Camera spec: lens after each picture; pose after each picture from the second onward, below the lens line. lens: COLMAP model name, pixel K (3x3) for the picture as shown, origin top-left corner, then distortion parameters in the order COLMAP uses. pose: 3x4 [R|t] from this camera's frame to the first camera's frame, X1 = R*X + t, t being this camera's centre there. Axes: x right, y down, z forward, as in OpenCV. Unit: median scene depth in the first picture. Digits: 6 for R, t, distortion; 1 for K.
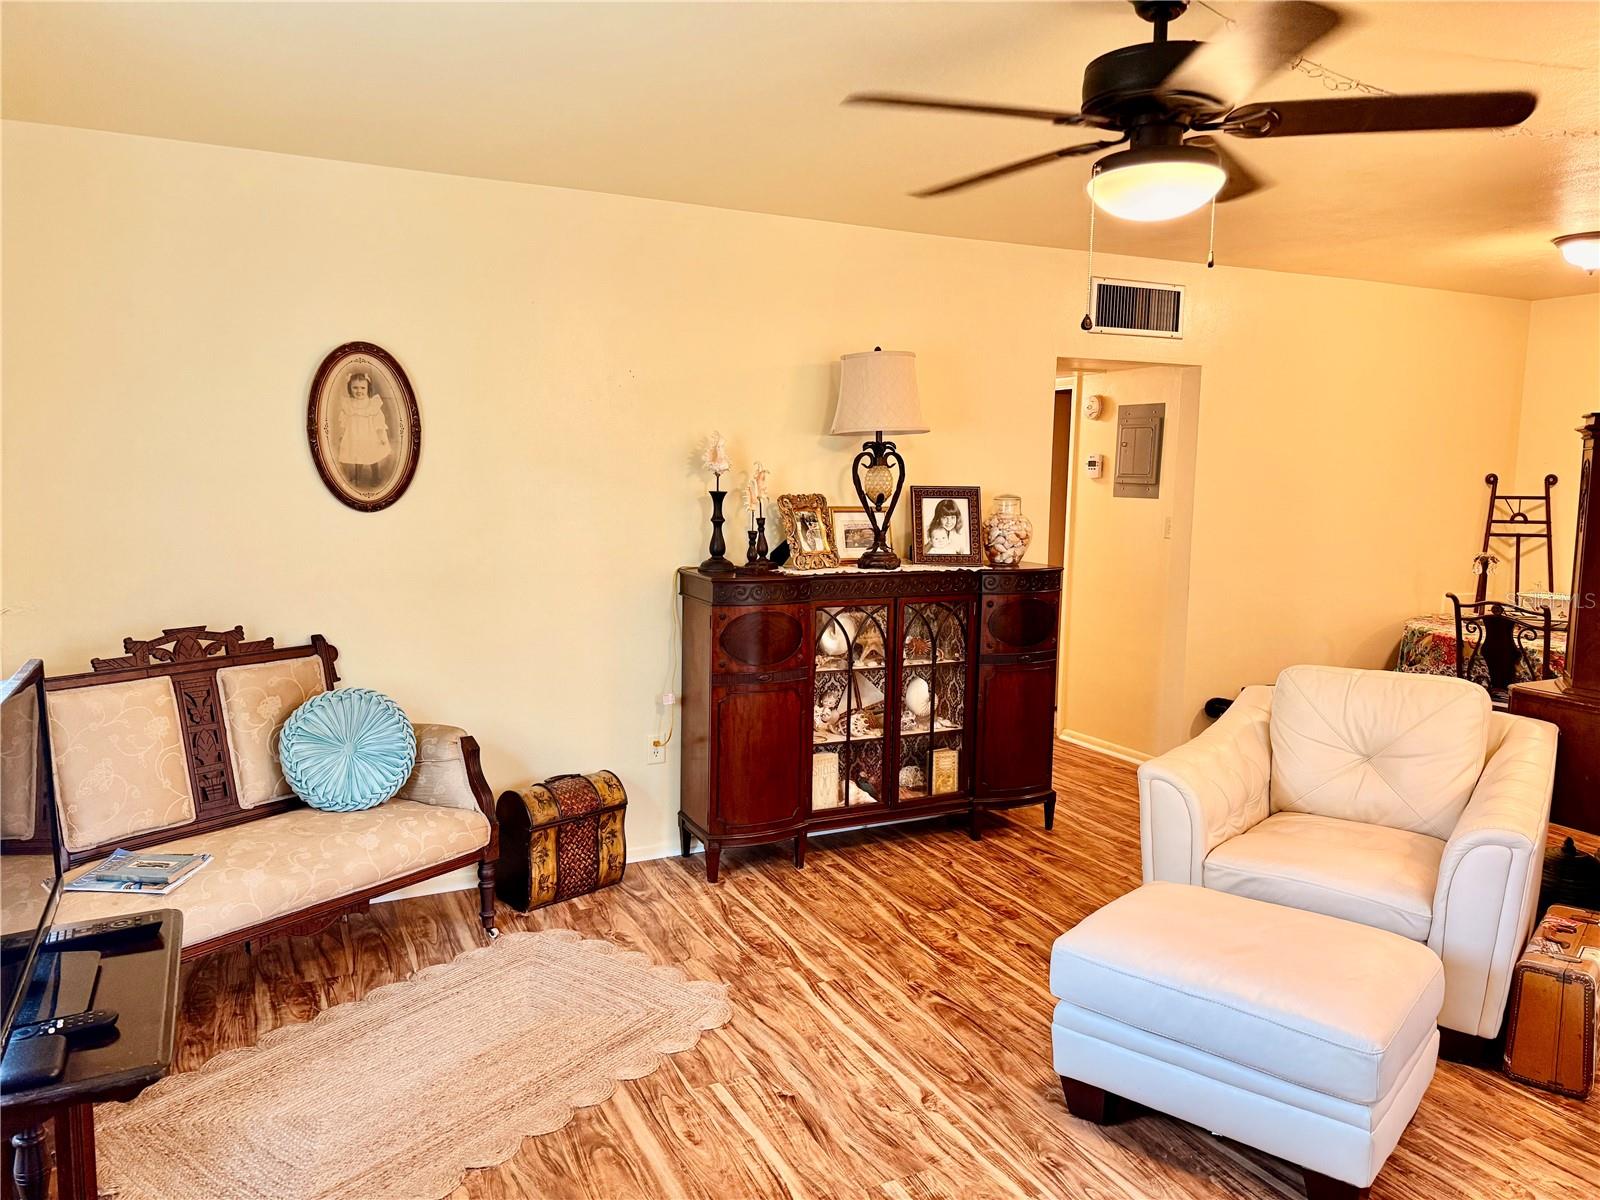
lens RADIAL K [[1127.1, 0, 797.4], [0, 1127.1, 591.7], [0, 0, 1]] dist [0.134544, -0.178852]
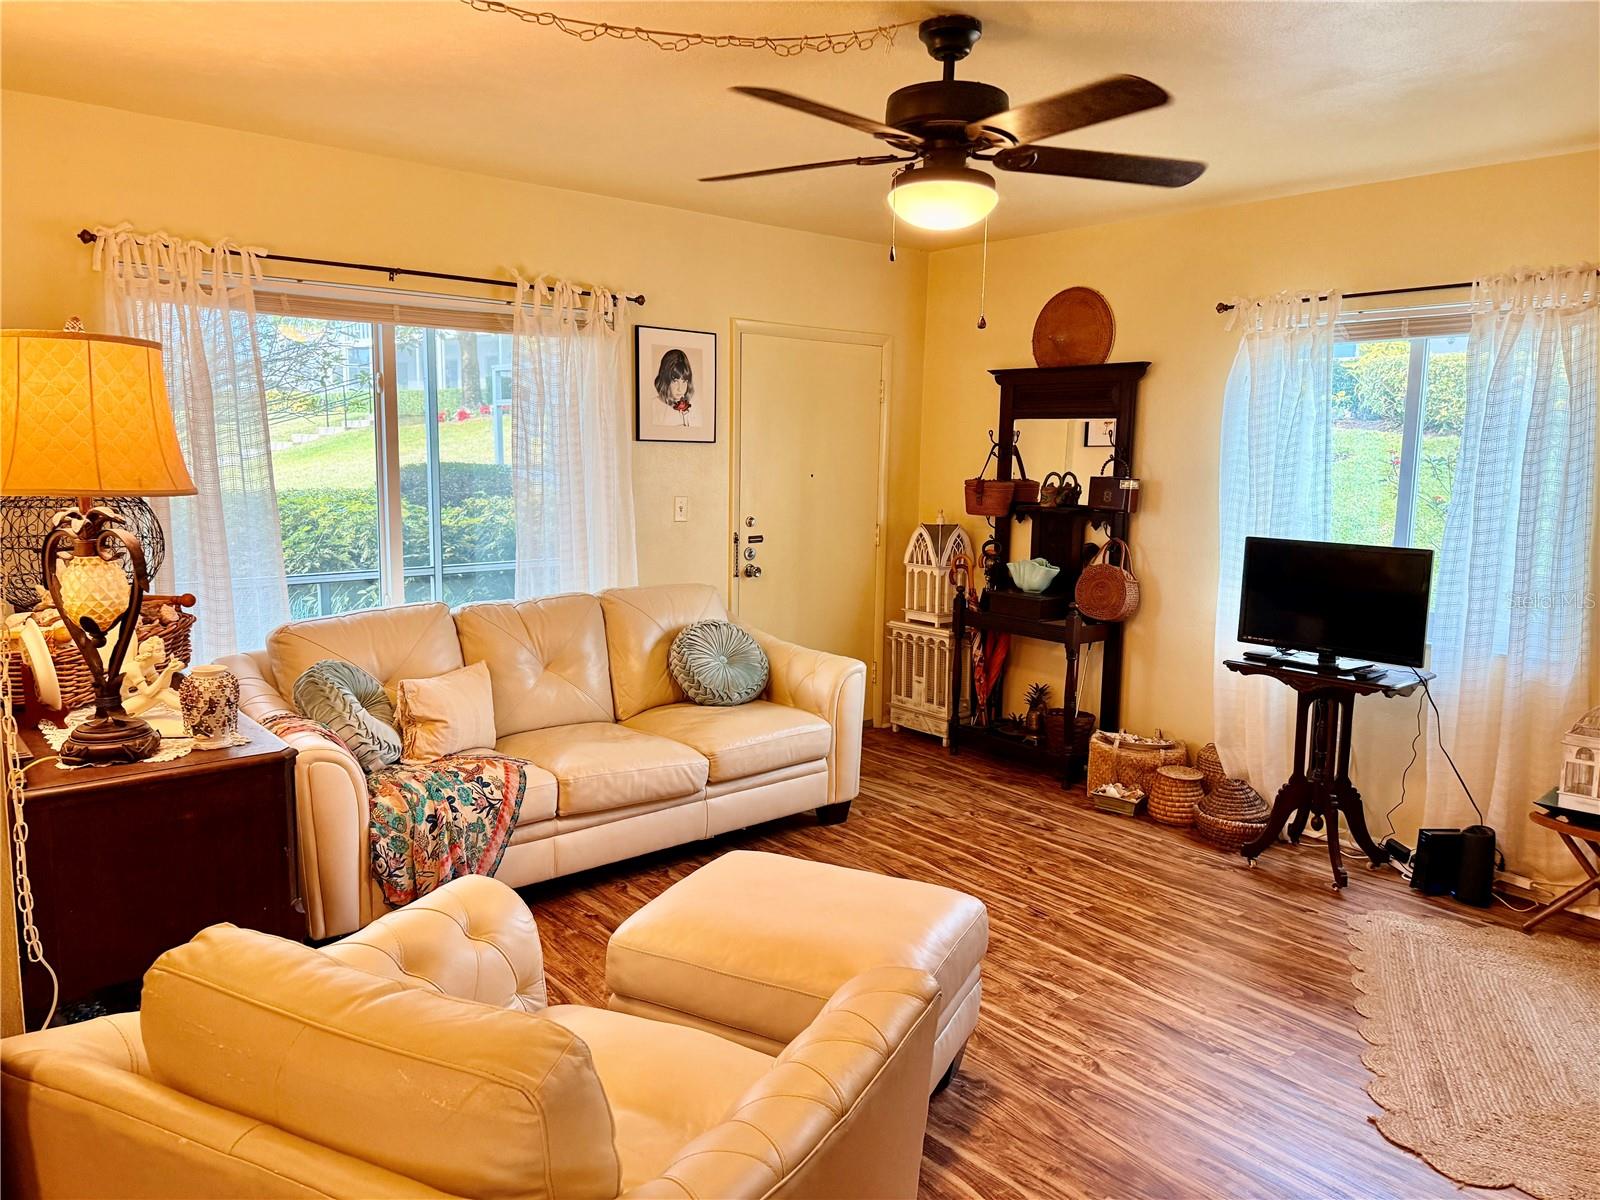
lens RADIAL K [[1127.1, 0, 797.4], [0, 1127.1, 591.7], [0, 0, 1]] dist [0.134544, -0.178852]
pose [[-0.969388, -0.000425, -0.245534, 0.492346], [-0.059914, 0.970179, 0.234868, -0.149088], [0.238112, 0.242389, -0.940505, 1.432171]]
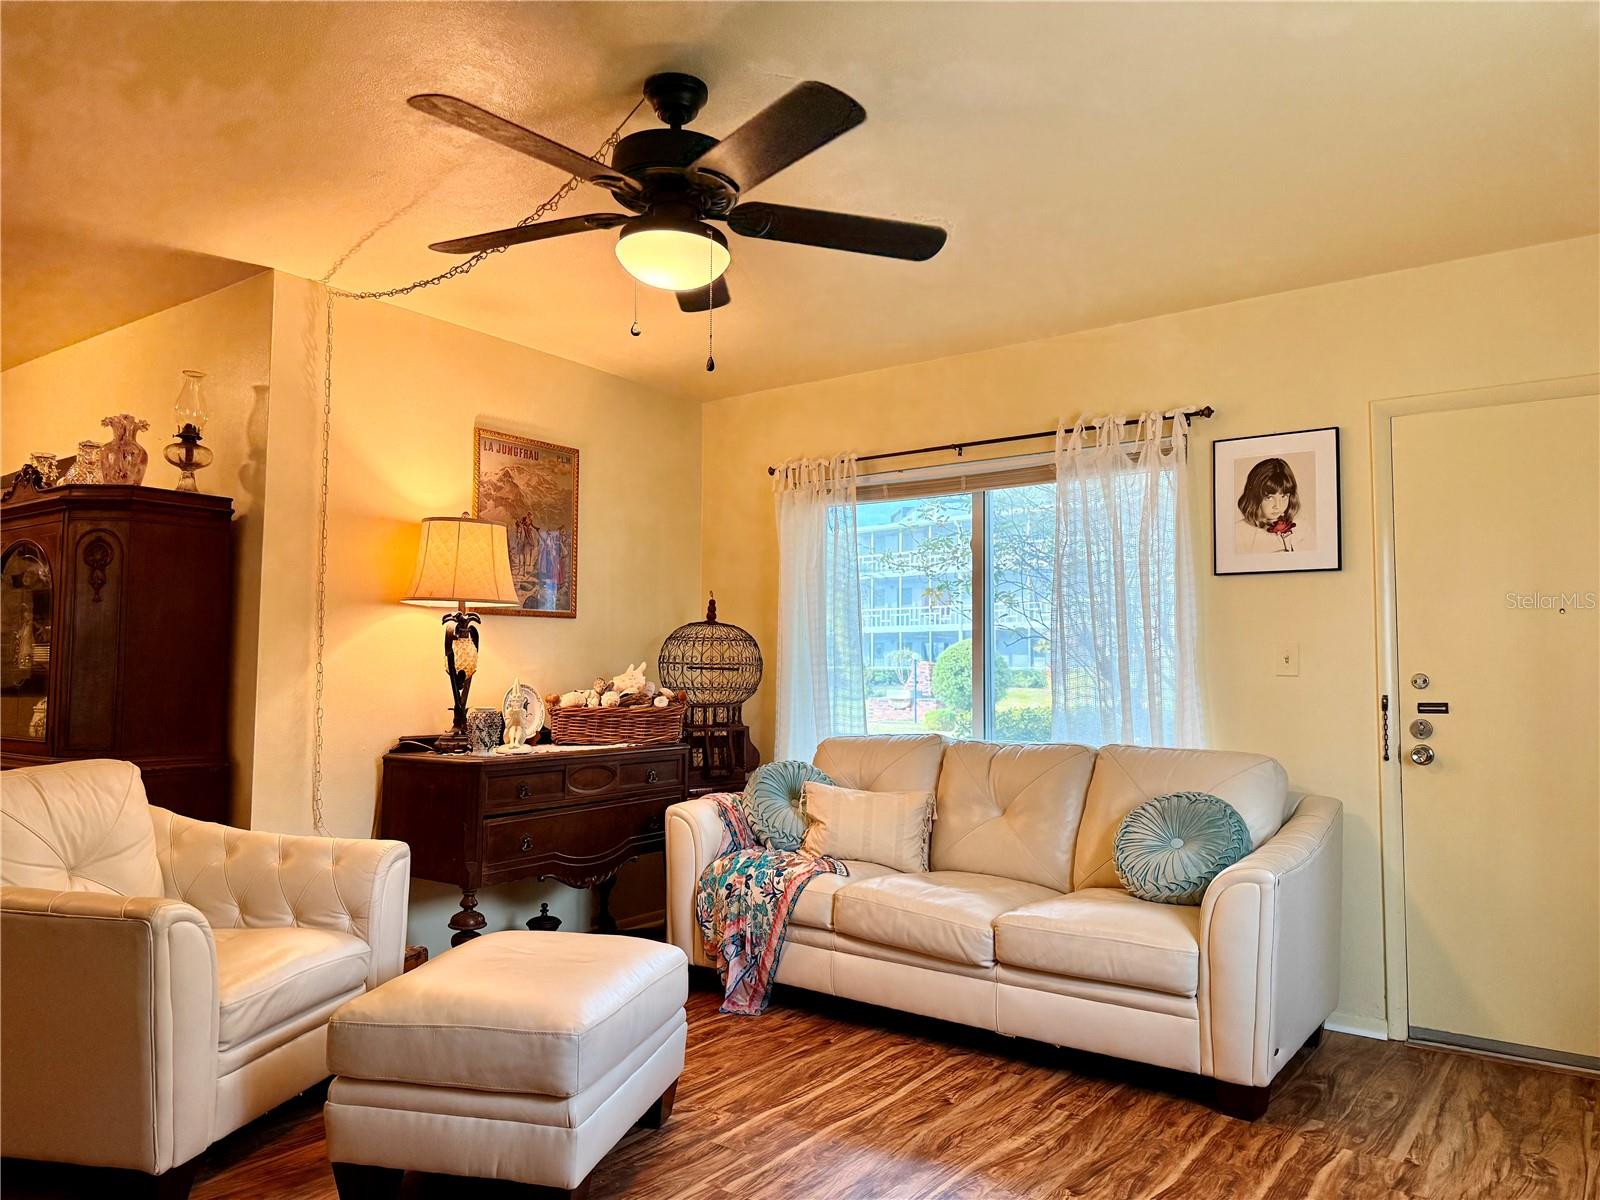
lens RADIAL K [[1127.1, 0, 797.4], [0, 1127.1, 591.7], [0, 0, 1]] dist [0.134544, -0.178852]
pose [[-0.455305, 0.050370, 0.888910, -0.497361], [0.081763, 0.996545, -0.014590, 0.008307], [-0.886573, 0.066037, -0.457850, 0.941808]]
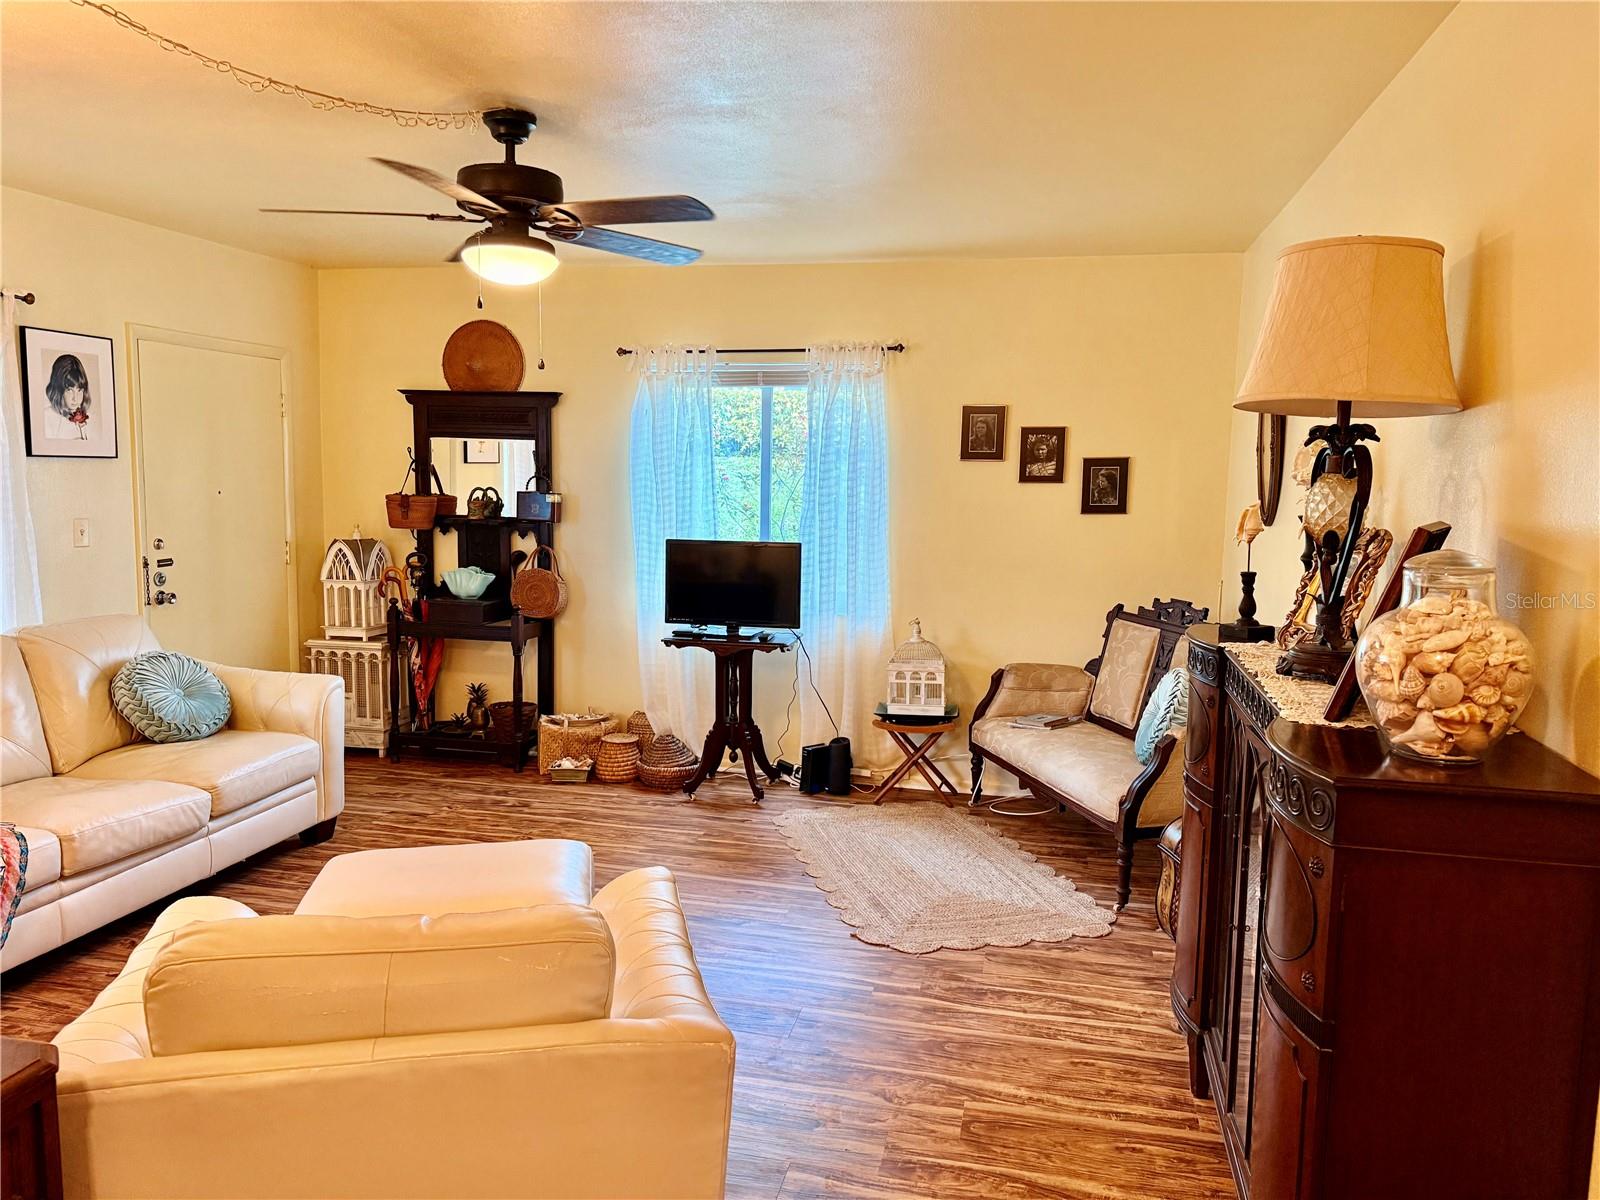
lens RADIAL K [[1127.1, 0, 797.4], [0, 1127.1, 591.7], [0, 0, 1]] dist [0.134544, -0.178852]
pose [[-0.630098, 0.057814, -0.774360, 0.789394], [-0.114837, 0.979322, 0.166559, -0.149317], [0.767977, 0.193873, -0.610430, 1.448626]]
